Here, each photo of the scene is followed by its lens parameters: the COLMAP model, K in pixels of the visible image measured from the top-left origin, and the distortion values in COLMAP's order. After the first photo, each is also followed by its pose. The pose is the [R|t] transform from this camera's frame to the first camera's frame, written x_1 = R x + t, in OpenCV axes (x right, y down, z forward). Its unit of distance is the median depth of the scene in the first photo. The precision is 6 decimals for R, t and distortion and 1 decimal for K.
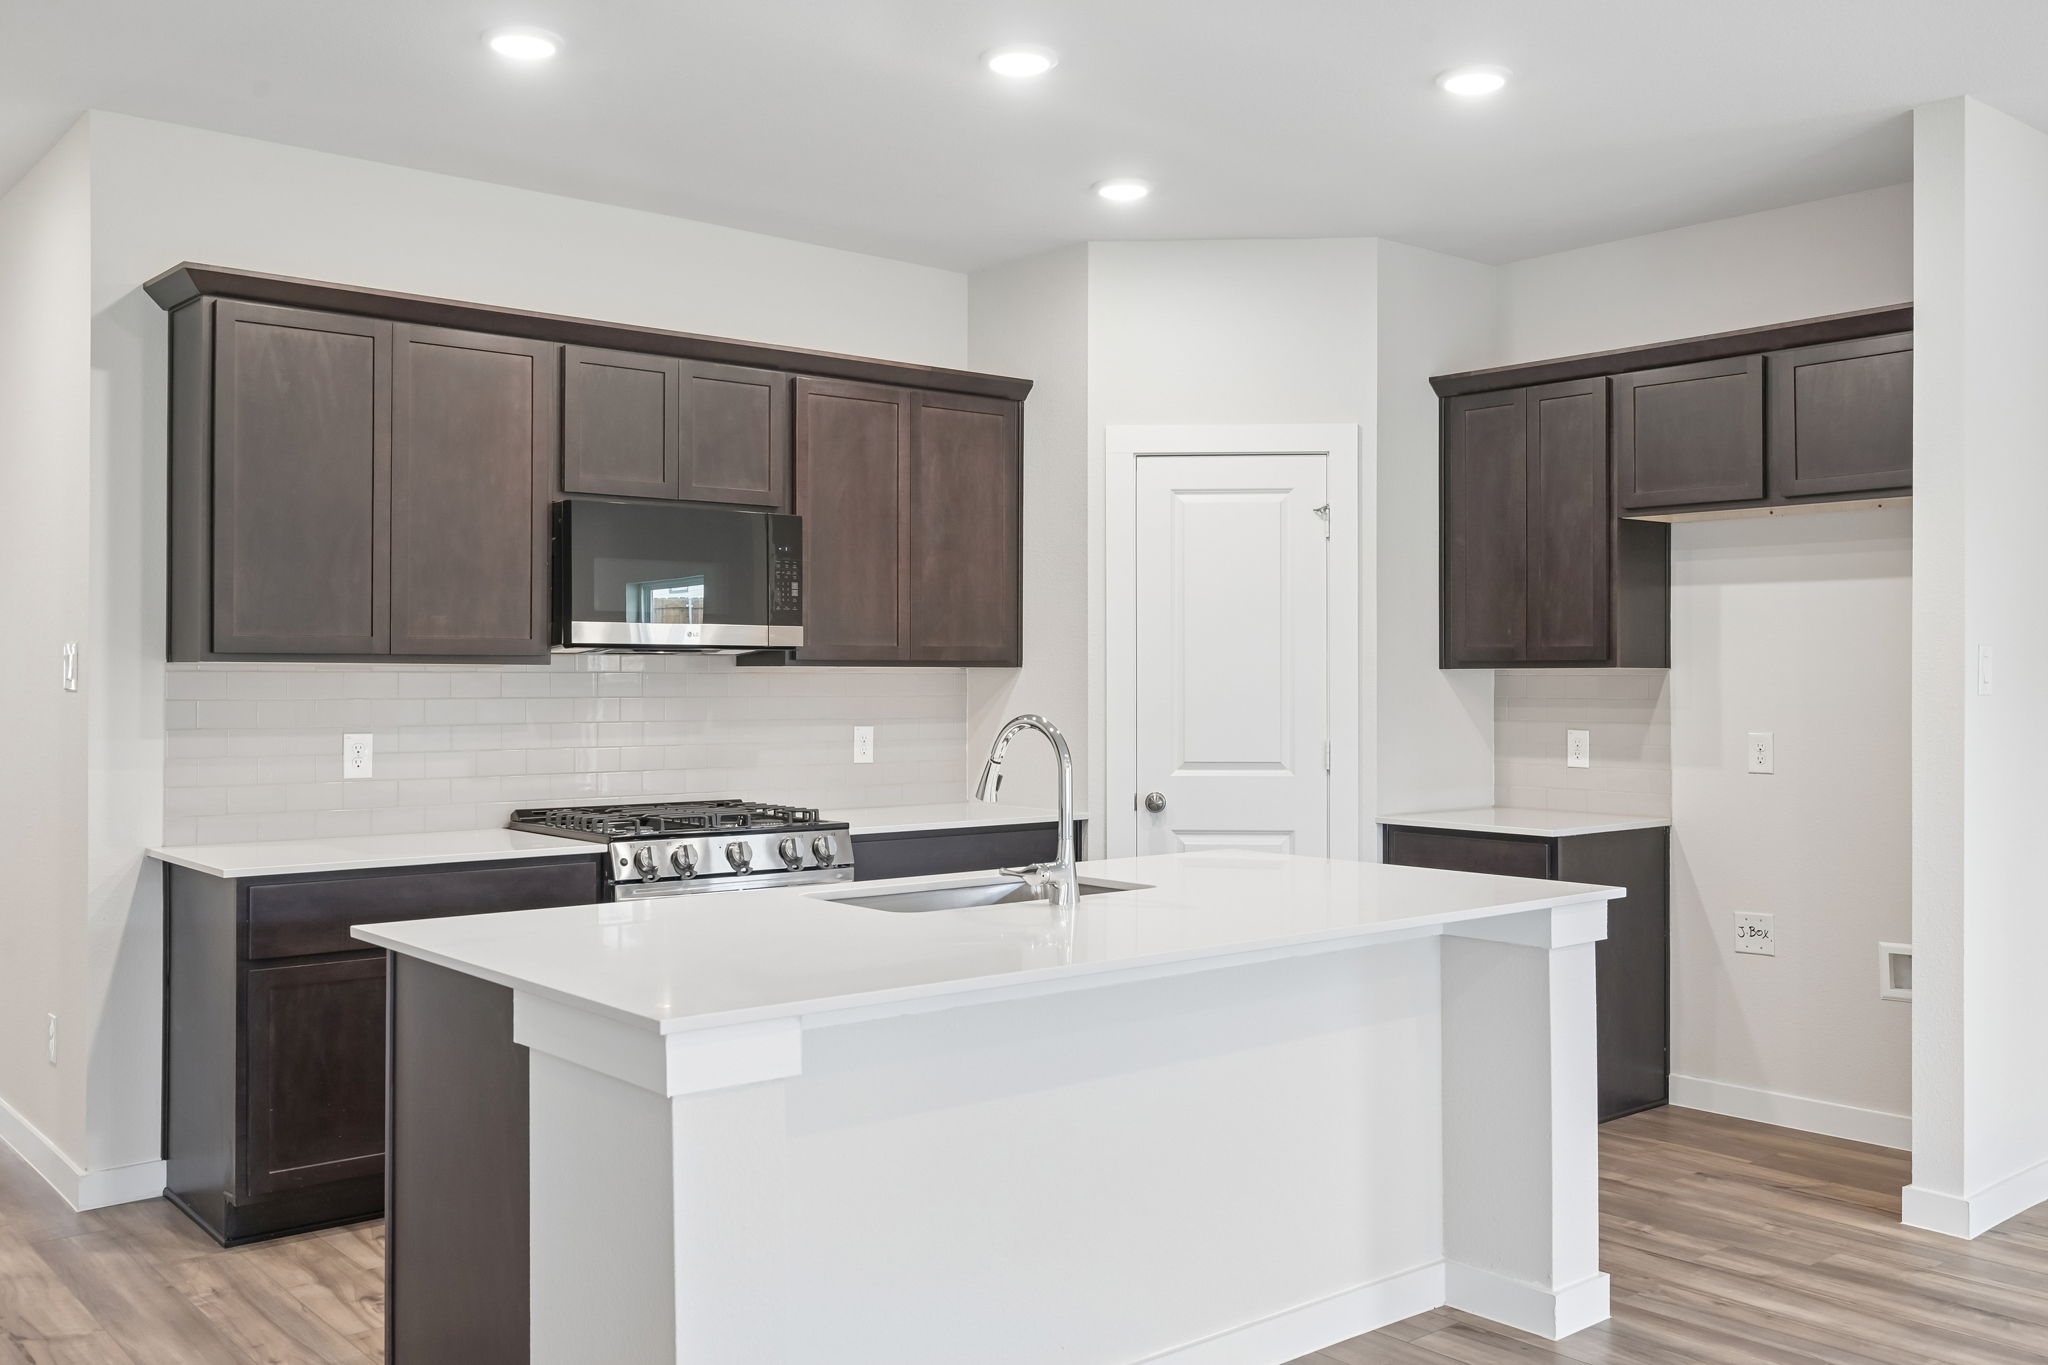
lens RADIAL K [[1780.5, 0, 1021.5], [0, 1780.5, 667.0], [0, 0, 1]] dist [-0.012137, 0.002264]
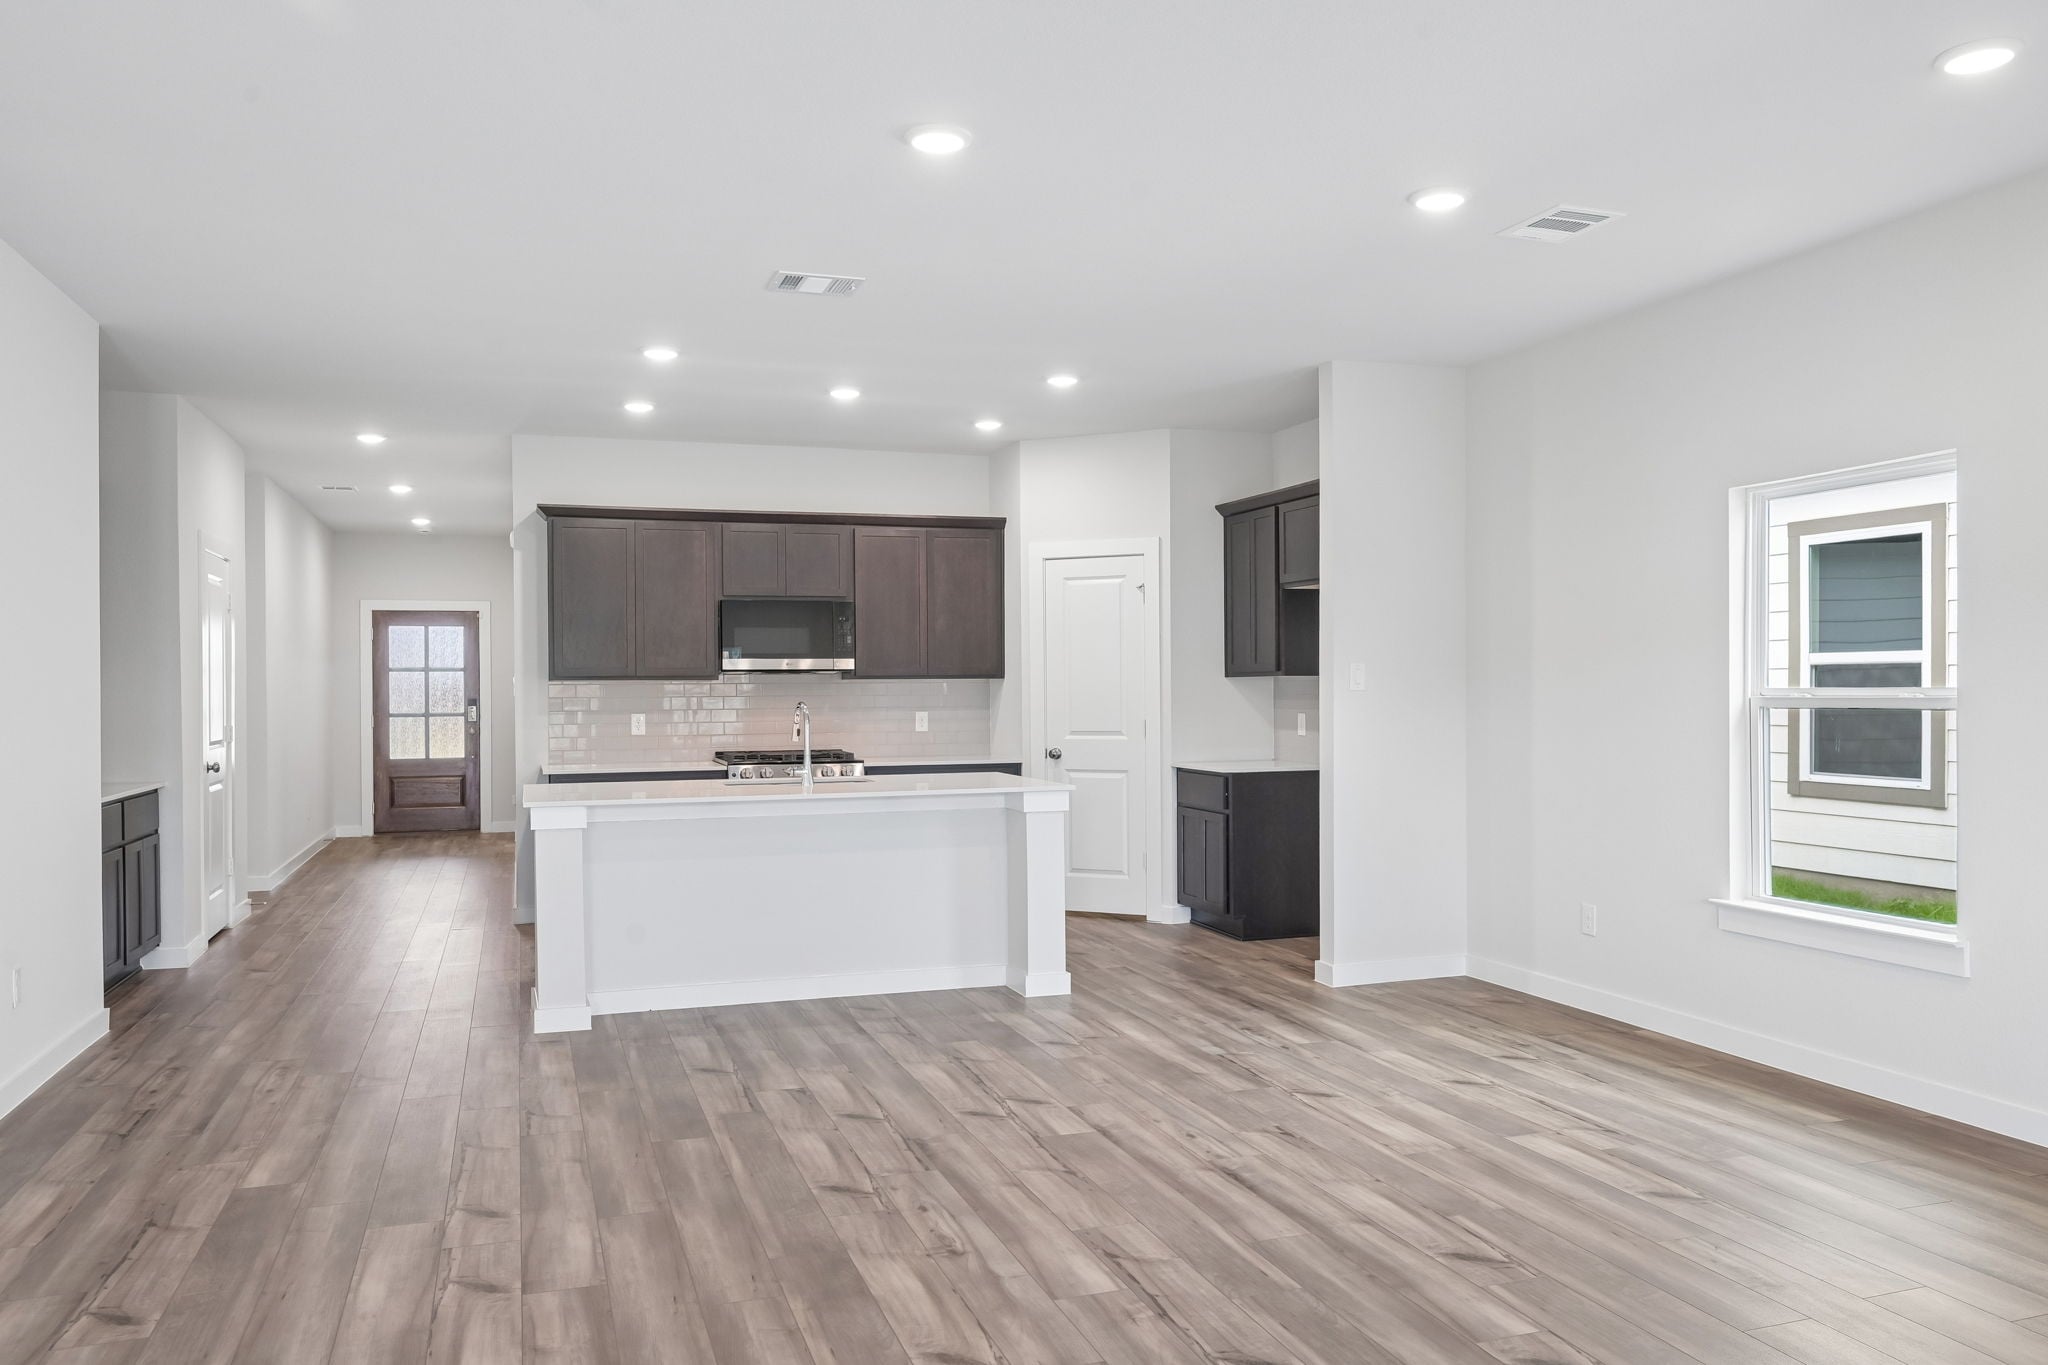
lens RADIAL K [[1492.6, 0, 1016.0], [0, 1492.6, 686.7], [0, 0, 1]] dist [-0.004259, -0.002262]
pose [[0.929734, -0.007500, -0.368157, 0.606454], [0.010144, 0.999935, 0.005248, 0.000730], [0.368093, -0.008614, 0.929749, -0.415894]]
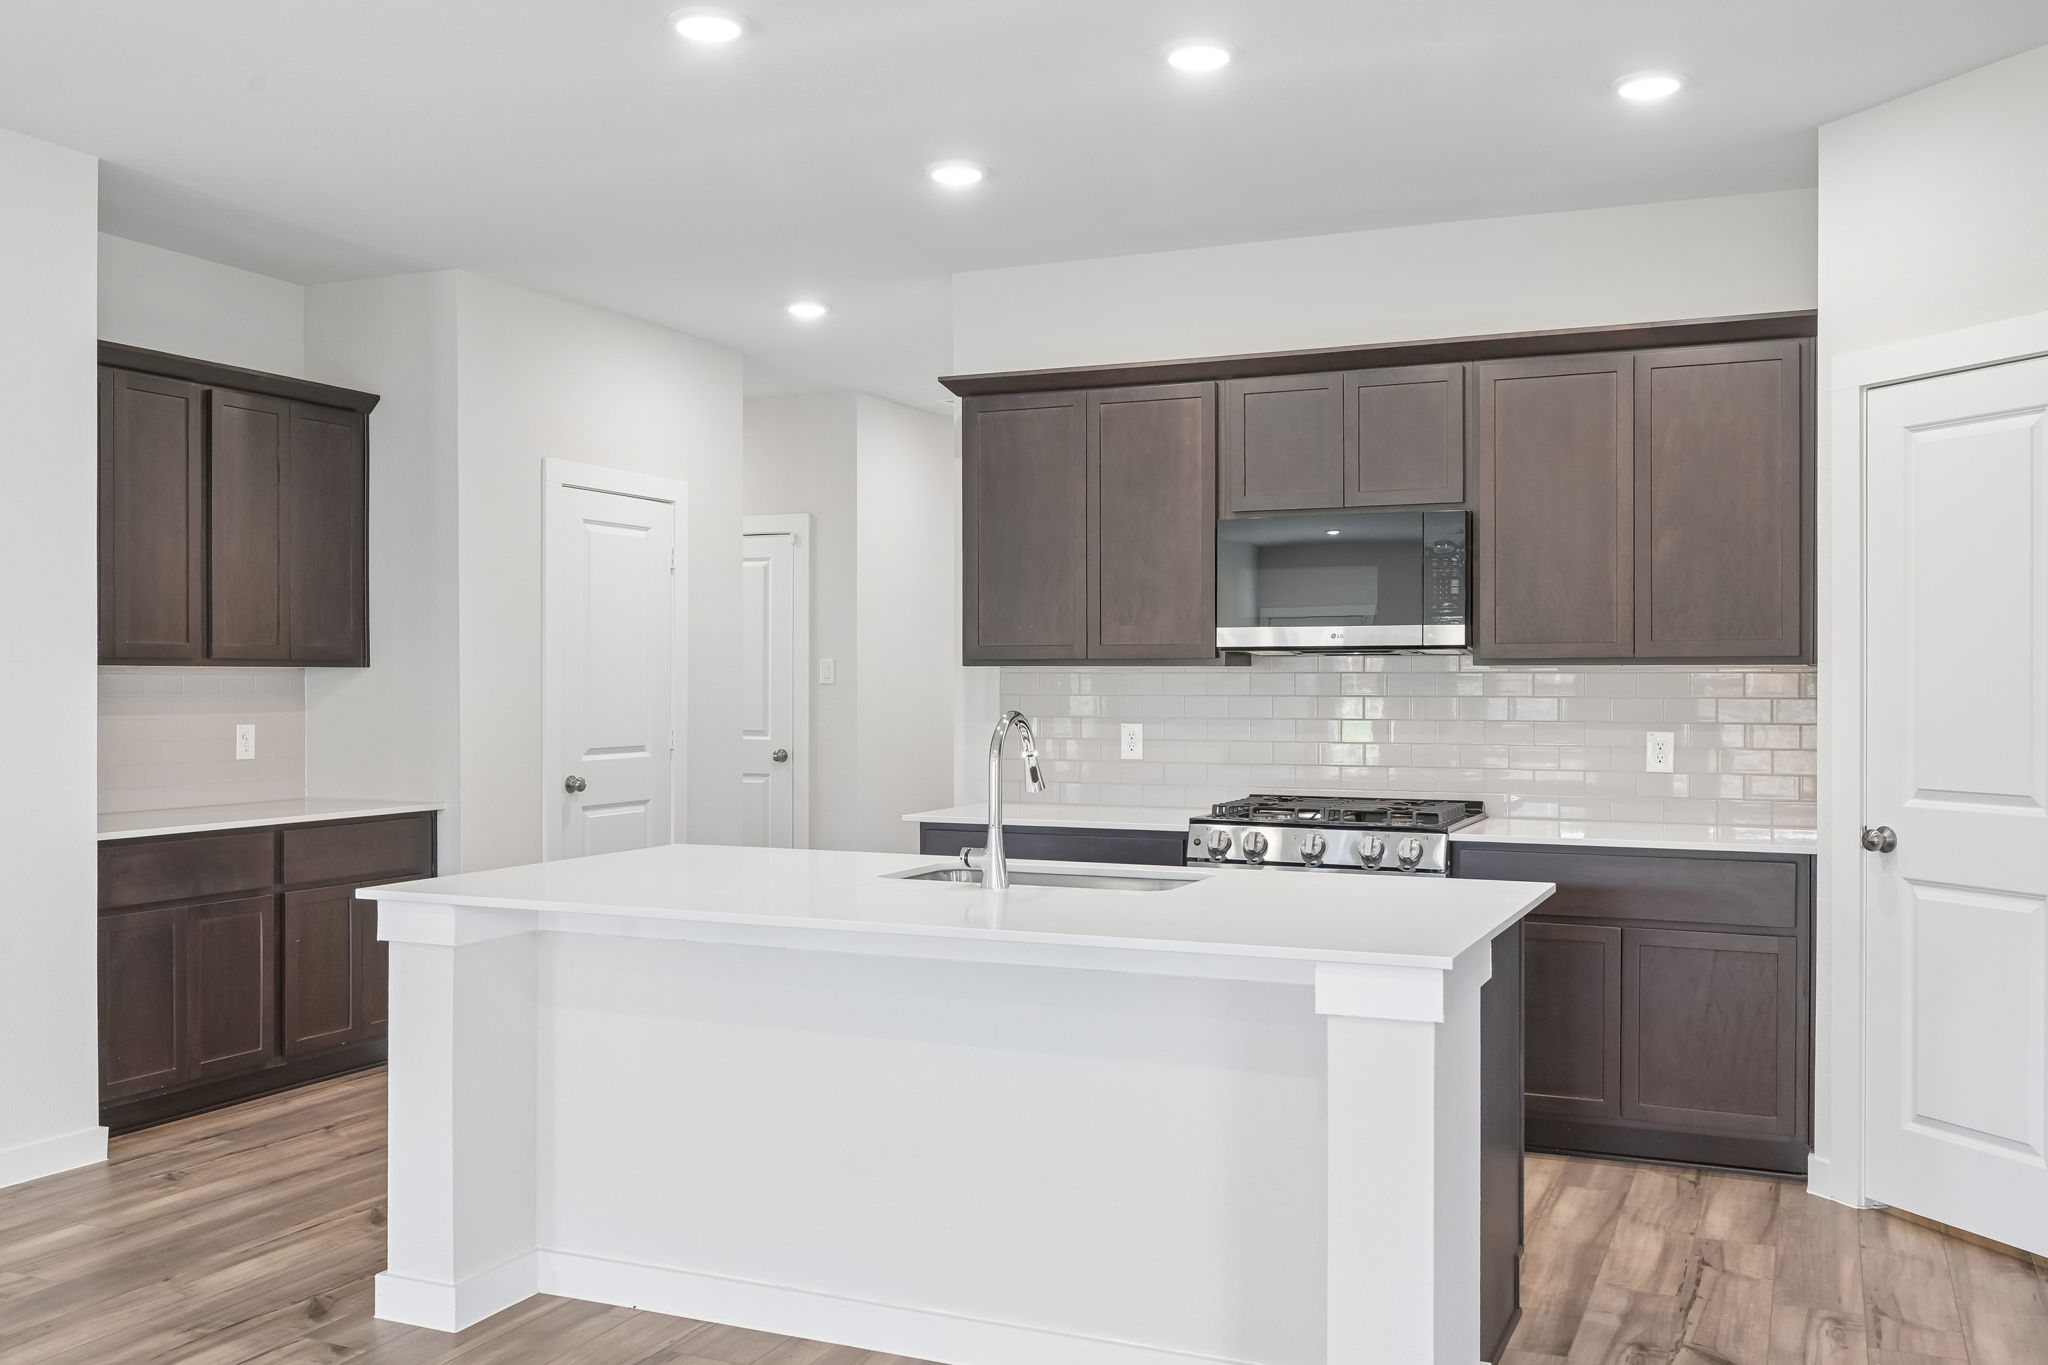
lens RADIAL K [[1780.5, 0, 1015.1], [0, 1780.5, 689.1], [0, 0, 1]] dist [-0.012137, 0.002264]
pose [[0.435095, 0.003355, -0.900378, 0.616590], [0.005158, 0.999967, 0.006219, 0.004952], [0.900370, -0.007350, 0.435063, 0.343055]]
